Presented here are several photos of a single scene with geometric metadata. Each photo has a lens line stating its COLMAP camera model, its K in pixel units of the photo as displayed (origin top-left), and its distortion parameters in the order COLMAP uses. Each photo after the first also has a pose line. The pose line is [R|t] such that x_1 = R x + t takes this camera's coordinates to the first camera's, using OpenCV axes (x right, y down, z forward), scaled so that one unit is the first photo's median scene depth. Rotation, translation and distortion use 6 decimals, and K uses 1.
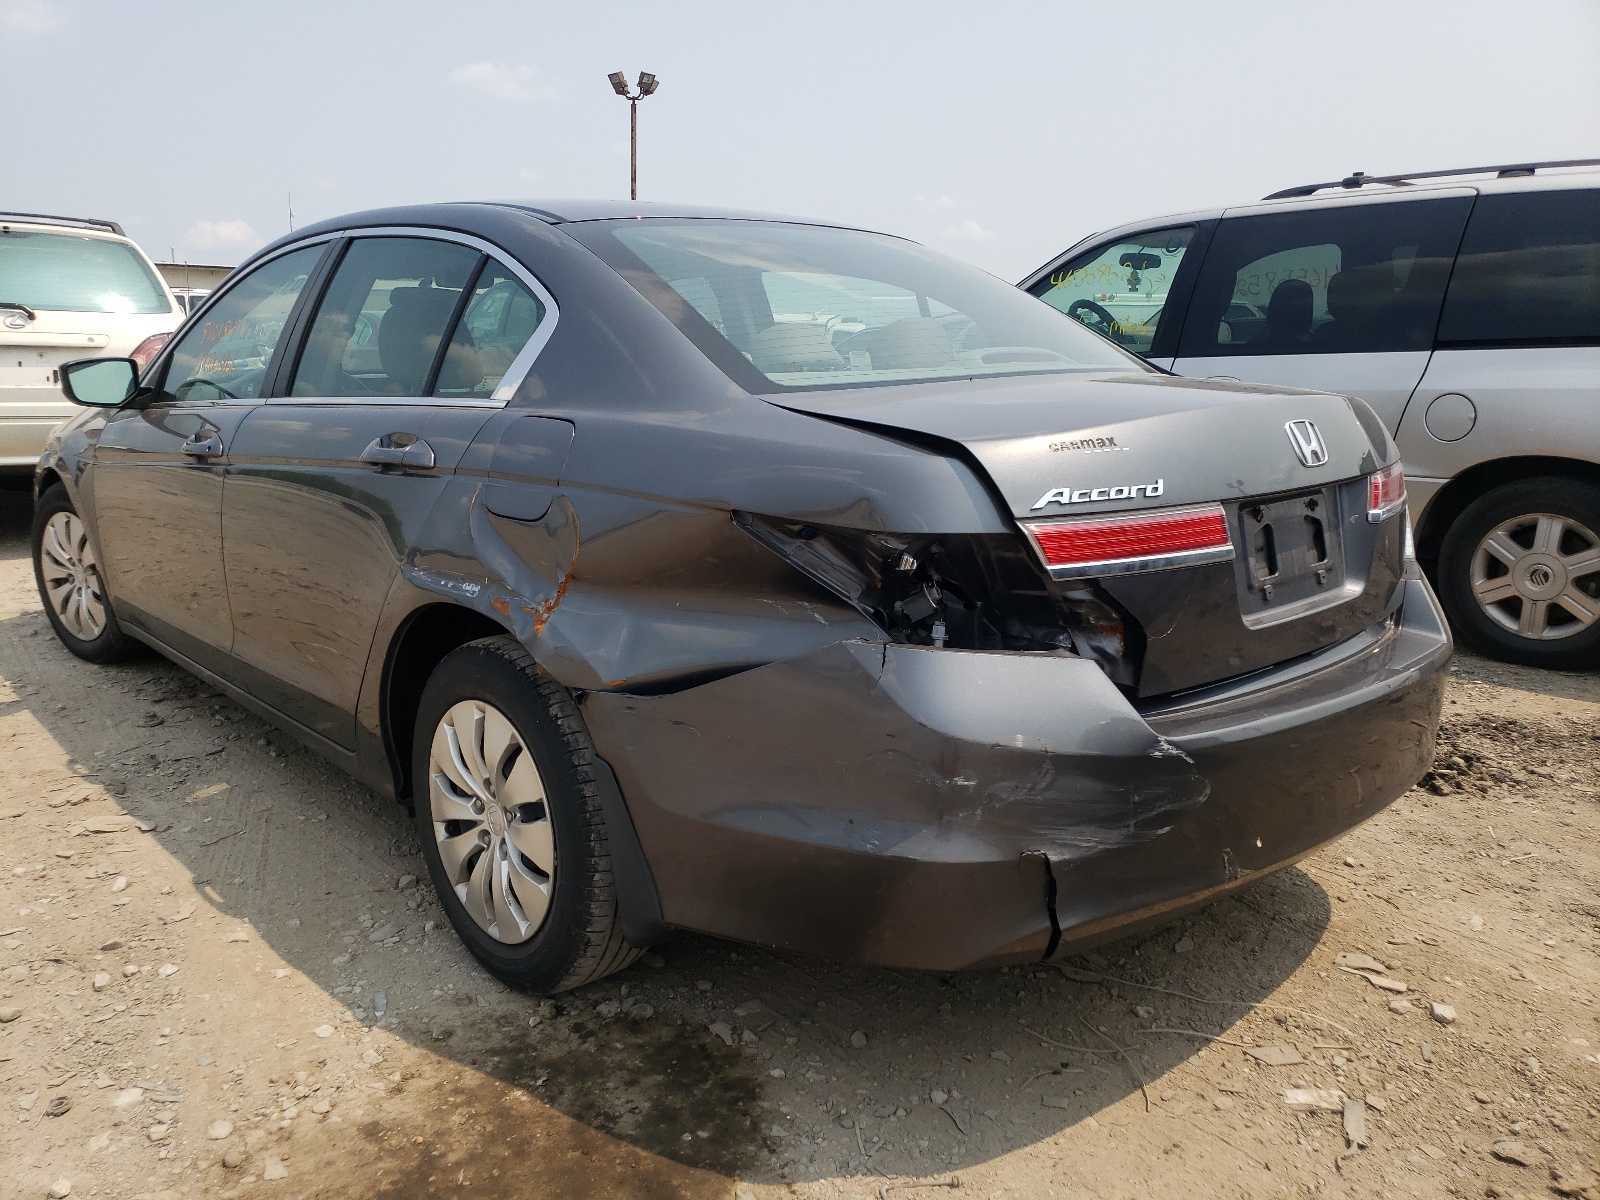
lens RADIAL K [[1217.0, 0, 800.0], [0, 1217.0, 600.0], [0, 0, 1]] dist [0.039044, -0.051031]
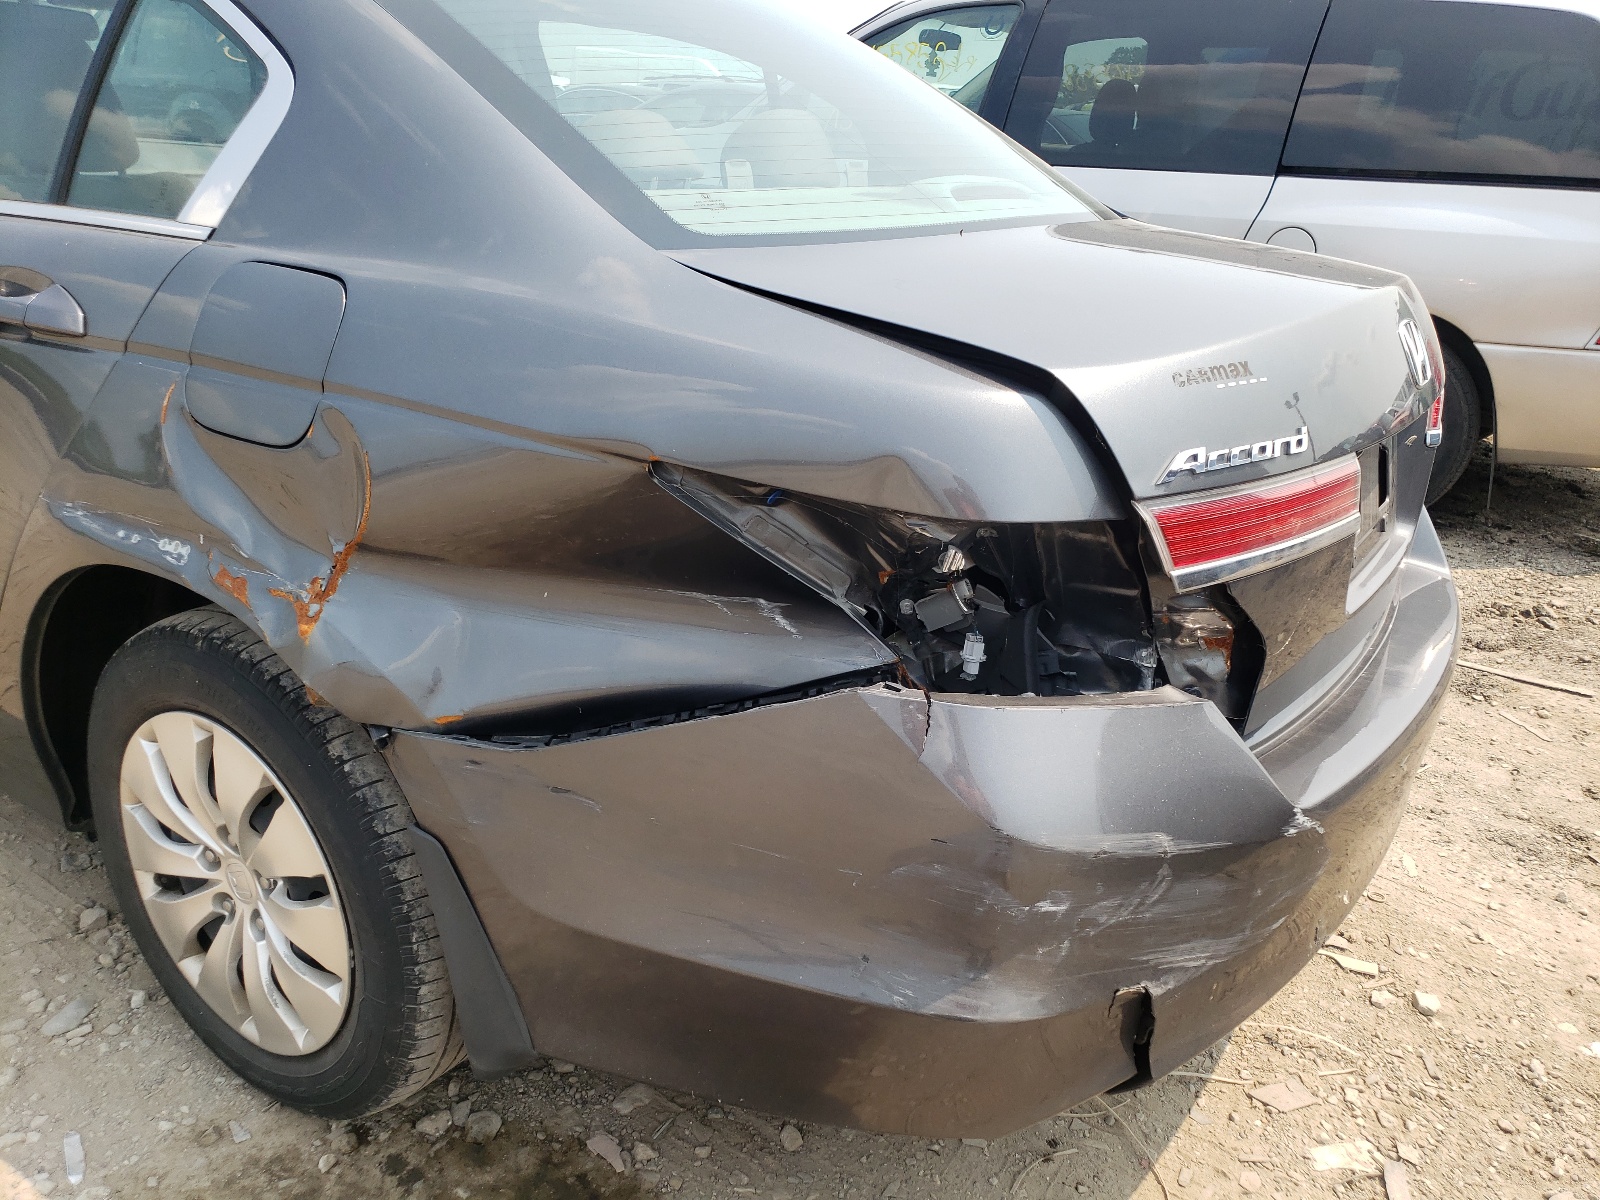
lens RADIAL K [[1194.0, 0, 797.6], [0, 1194.0, 604.4], [0, 0, 1]] dist [-0.004763, 0.030903]
pose [[0.968364, -0.033351, 0.247302, -0.118606], [-0.014136, 0.982105, 0.187802, -0.101972], [-0.249140, -0.185357, 0.950564, 0.354267]]
